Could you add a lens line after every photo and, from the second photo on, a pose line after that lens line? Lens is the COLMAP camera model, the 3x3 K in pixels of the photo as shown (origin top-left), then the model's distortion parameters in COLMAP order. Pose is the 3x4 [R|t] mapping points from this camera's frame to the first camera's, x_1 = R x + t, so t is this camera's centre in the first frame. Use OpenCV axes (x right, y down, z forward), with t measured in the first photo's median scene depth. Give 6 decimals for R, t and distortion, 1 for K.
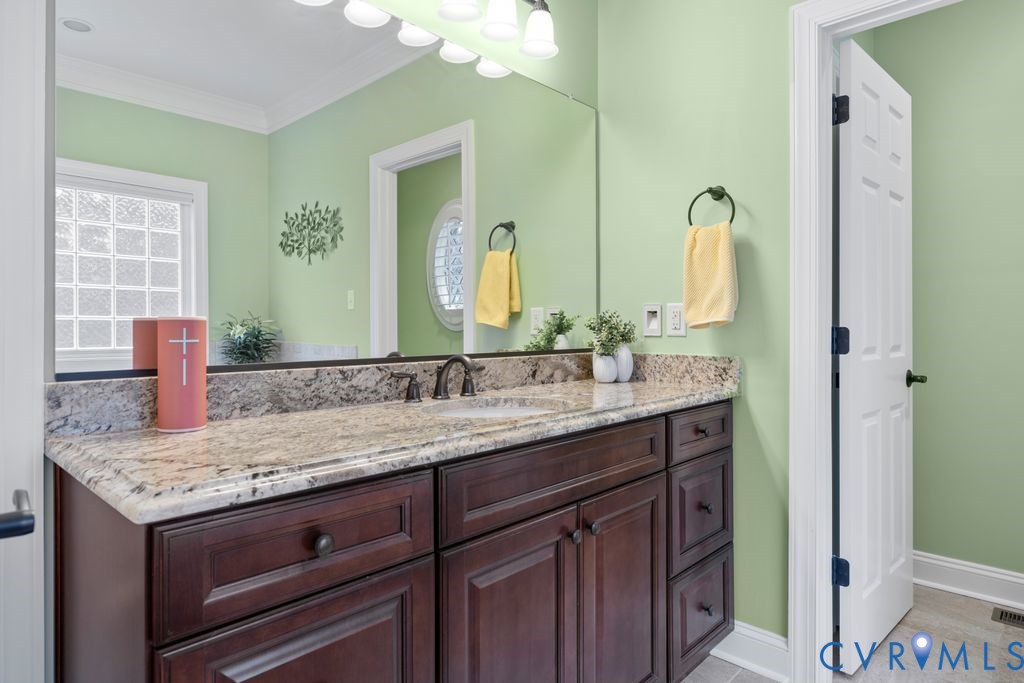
lens RADIAL K [[574.4, 0, 511.7], [0, 574.4, 325.2], [0, 0, 1]] dist [-0.001644, -0.000232]
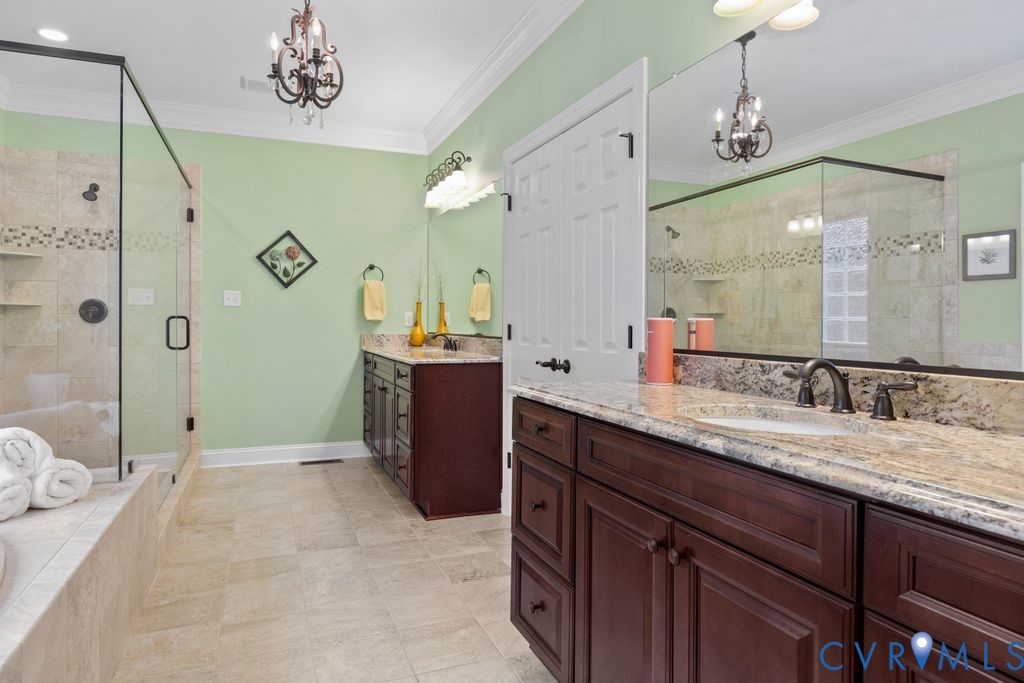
lens RADIAL K [[637.5, 0, 510.2], [0, 637.5, 327.3], [0, 0, 1]] dist [-0.002075, 0.000031]
pose [[-0.439079, -0.000457, -0.898448, 1.017874], [-0.006473, 0.999976, 0.002654, 0.007569], [0.898425, 0.006981, -0.439071, 1.097404]]
